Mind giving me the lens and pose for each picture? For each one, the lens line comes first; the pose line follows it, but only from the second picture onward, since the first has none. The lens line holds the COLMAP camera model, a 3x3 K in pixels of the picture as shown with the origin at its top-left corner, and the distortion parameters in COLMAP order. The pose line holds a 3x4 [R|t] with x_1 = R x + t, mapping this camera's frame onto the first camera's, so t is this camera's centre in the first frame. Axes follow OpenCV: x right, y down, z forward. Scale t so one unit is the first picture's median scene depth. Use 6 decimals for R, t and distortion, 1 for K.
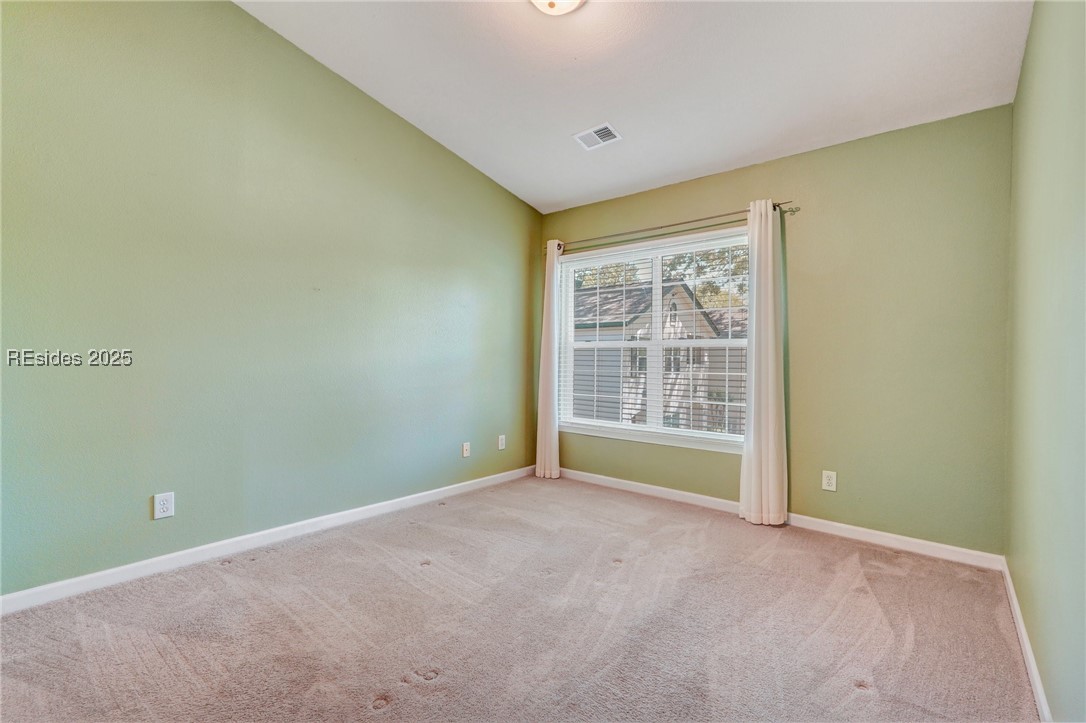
lens RADIAL K [[484.7, 0, 537.7], [0, 484.7, 368.3], [0, 0, 1]] dist [-0.015316, 0.007089]
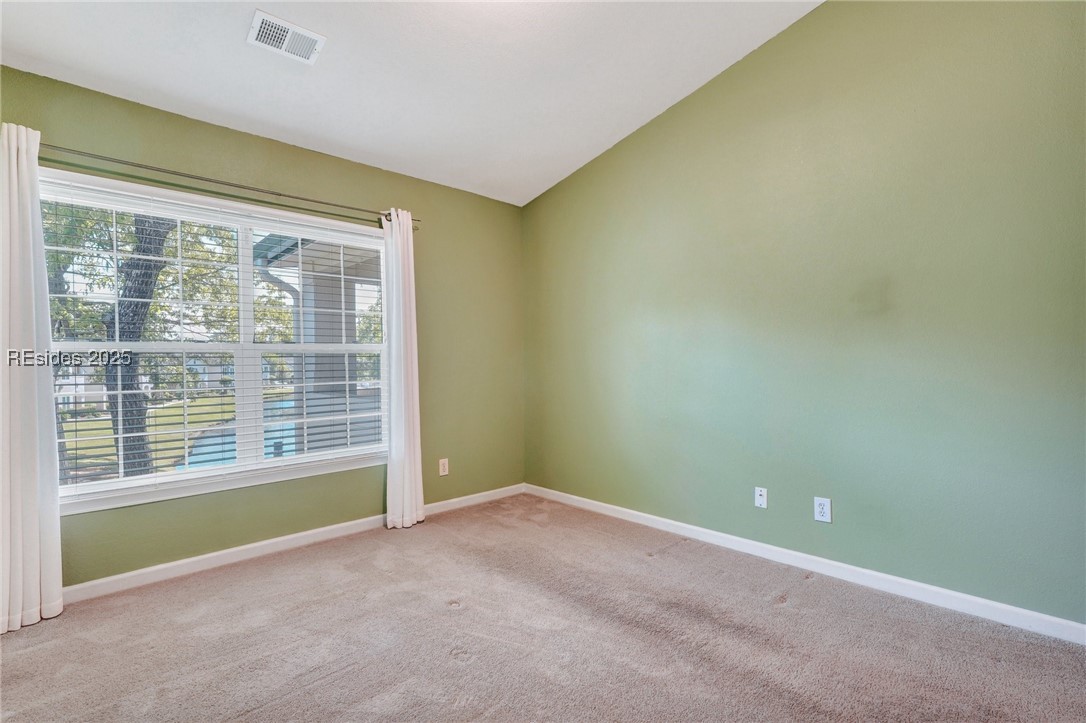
lens RADIAL K [[495.8, 0, 543.0], [0, 495.8, 361.5], [0, 0, 1]] dist [-0.014010, 0.011170]
pose [[0.112684, -0.013459, 0.993540, -0.554549], [0.037373, 0.999258, 0.009297, -0.026619], [-0.992928, 0.036084, 0.113104, 0.588311]]
